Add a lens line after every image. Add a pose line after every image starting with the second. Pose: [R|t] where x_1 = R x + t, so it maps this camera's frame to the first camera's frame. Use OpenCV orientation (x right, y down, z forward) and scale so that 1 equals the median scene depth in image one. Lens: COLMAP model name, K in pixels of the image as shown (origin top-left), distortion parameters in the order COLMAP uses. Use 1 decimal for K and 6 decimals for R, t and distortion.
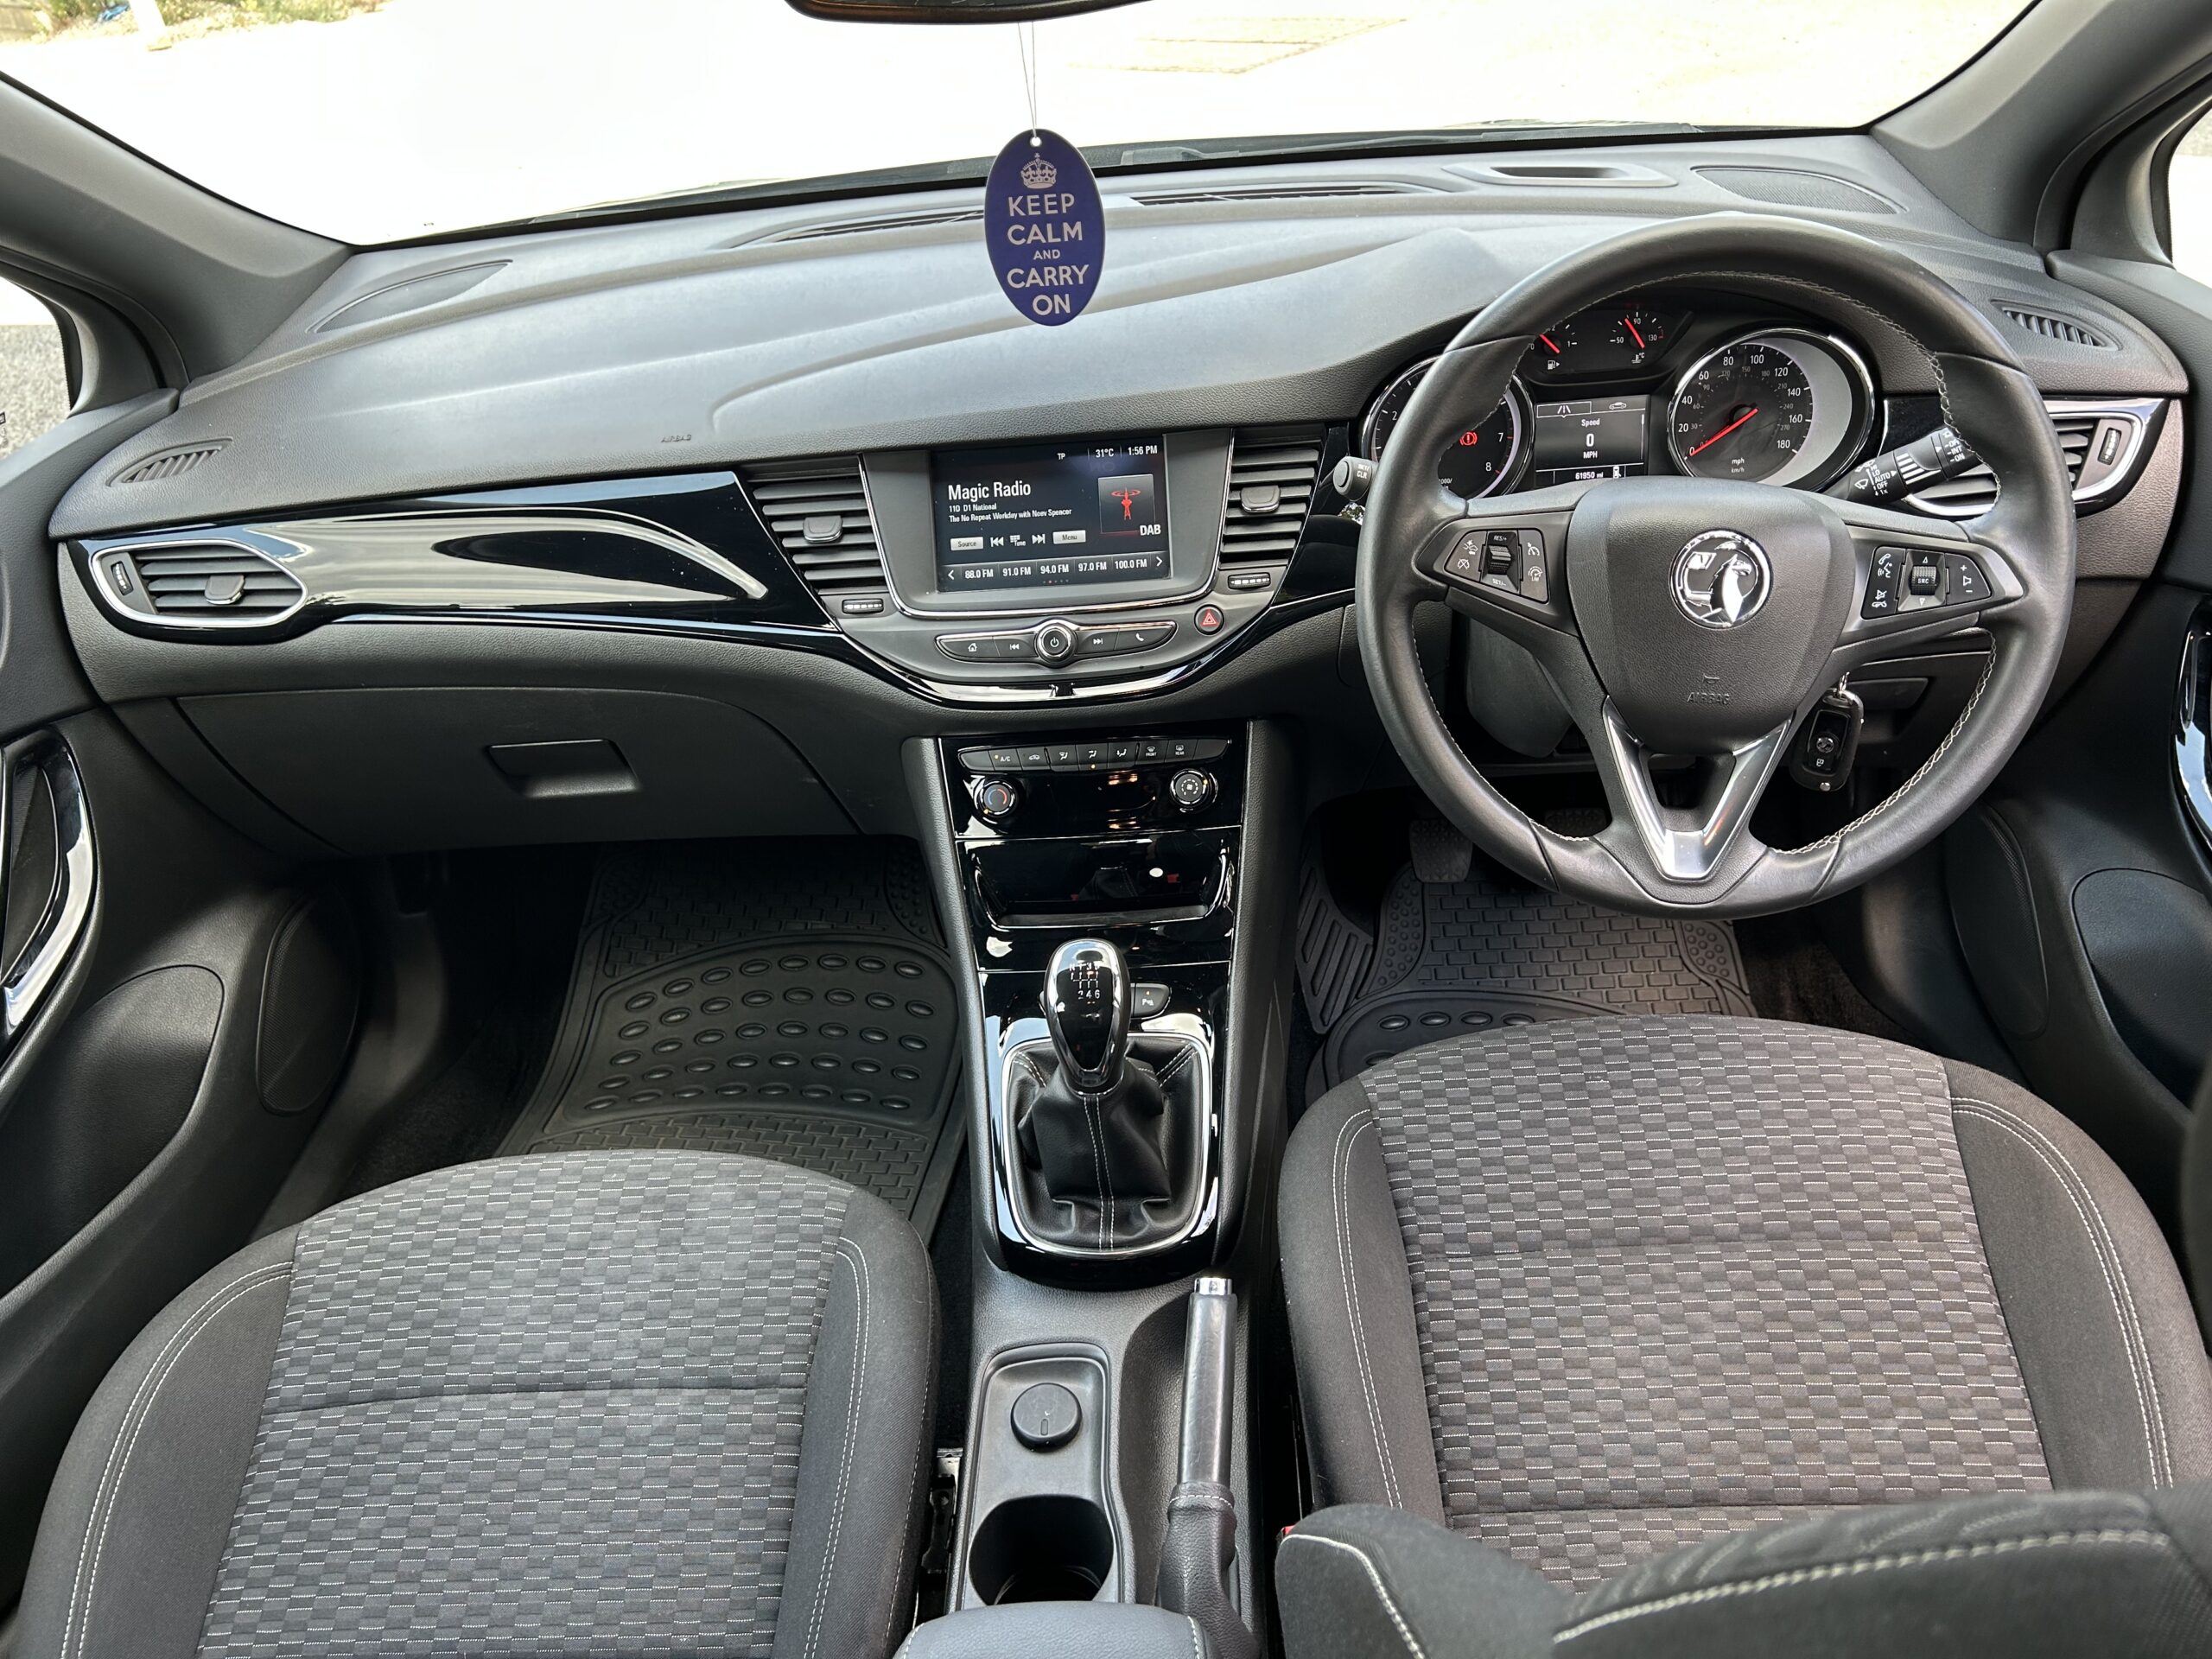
lens RADIAL K [[1648.8, 0, 1106.0], [0, 1648.8, 829.5], [0, 0, 1]] dist [0.011789, -0.003225]
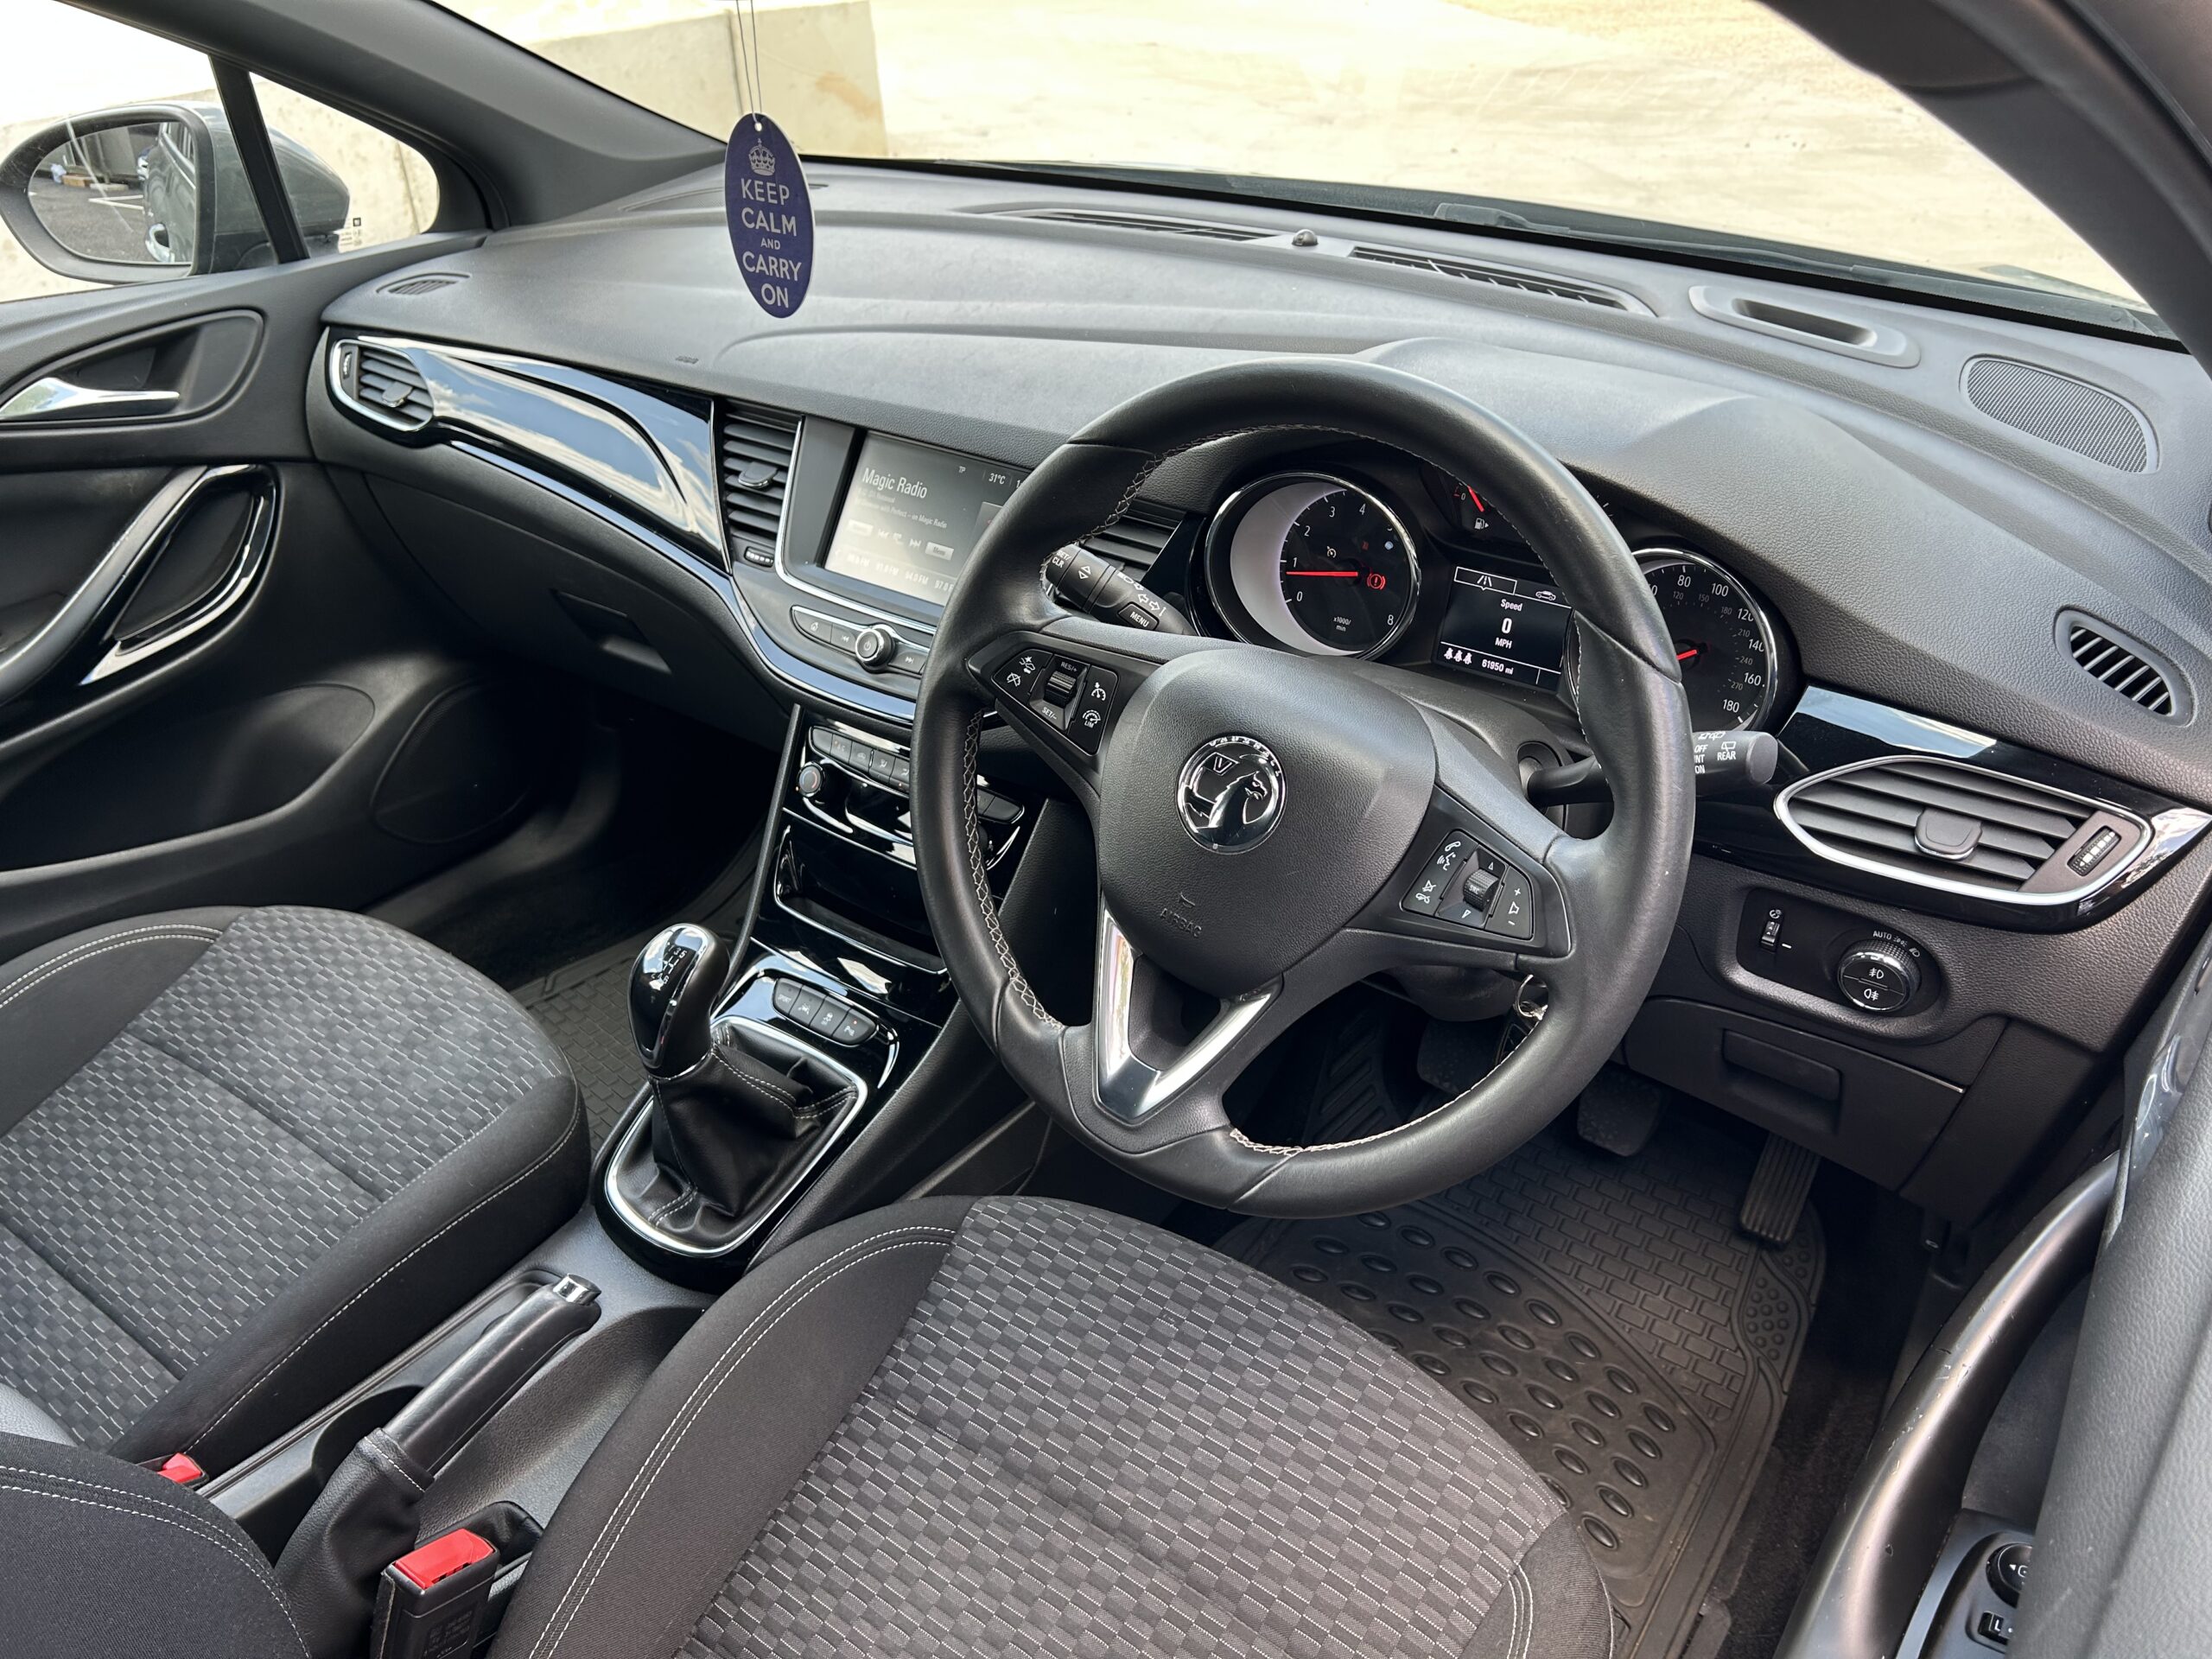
lens RADIAL K [[1641.0, 0, 1057.4], [0, 1641.0, 830.8], [0, 0, 1]] dist [-0.001148, 0.006259]
pose [[0.823473, 0.361353, -0.437397, 0.559563], [-0.359870, 0.928680, 0.089709, -0.148780], [0.438618, 0.083533, 0.894783, 0.201328]]
